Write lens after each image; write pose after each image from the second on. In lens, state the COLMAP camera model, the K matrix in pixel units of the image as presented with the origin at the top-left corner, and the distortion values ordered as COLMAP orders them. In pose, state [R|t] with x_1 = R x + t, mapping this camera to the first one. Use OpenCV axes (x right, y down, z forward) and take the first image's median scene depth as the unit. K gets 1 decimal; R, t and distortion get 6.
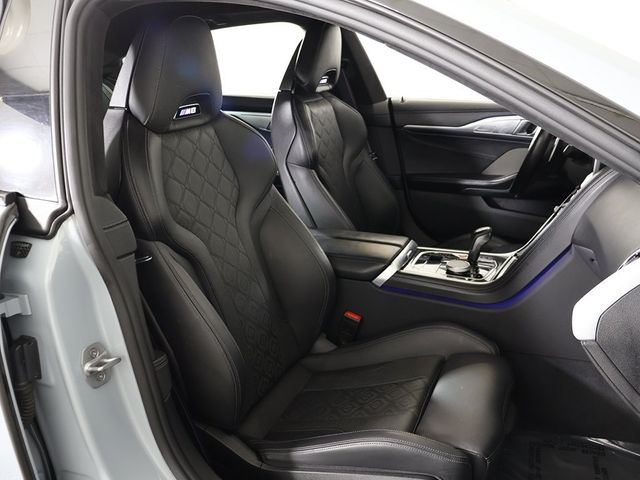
lens RADIAL K [[603.3, 0, 319.9], [0, 603.3, 238.9], [0, 0, 1]] dist [-0.008359, 0.000000]
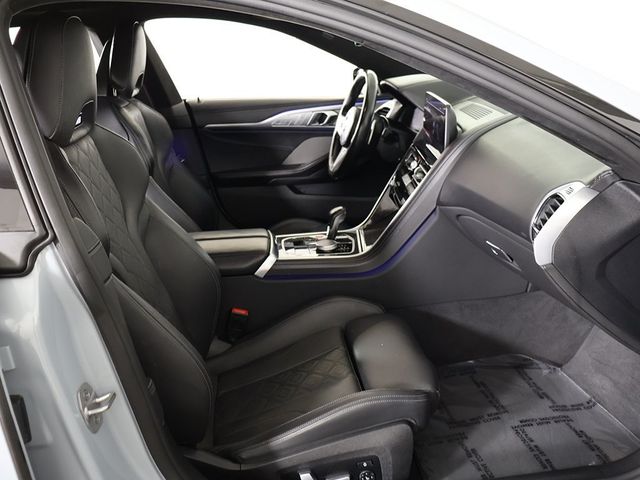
lens RADIAL K [[603.3, 0, 321.3], [0, 603.3, 240.5], [0, 0, 1]] dist [-0.008359, 0.000000]
pose [[0.874845, -0.165275, 0.455335, -0.259382], [0.165612, 0.985400, 0.039480, -0.007284], [-0.455213, 0.040870, 0.889444, 0.025306]]
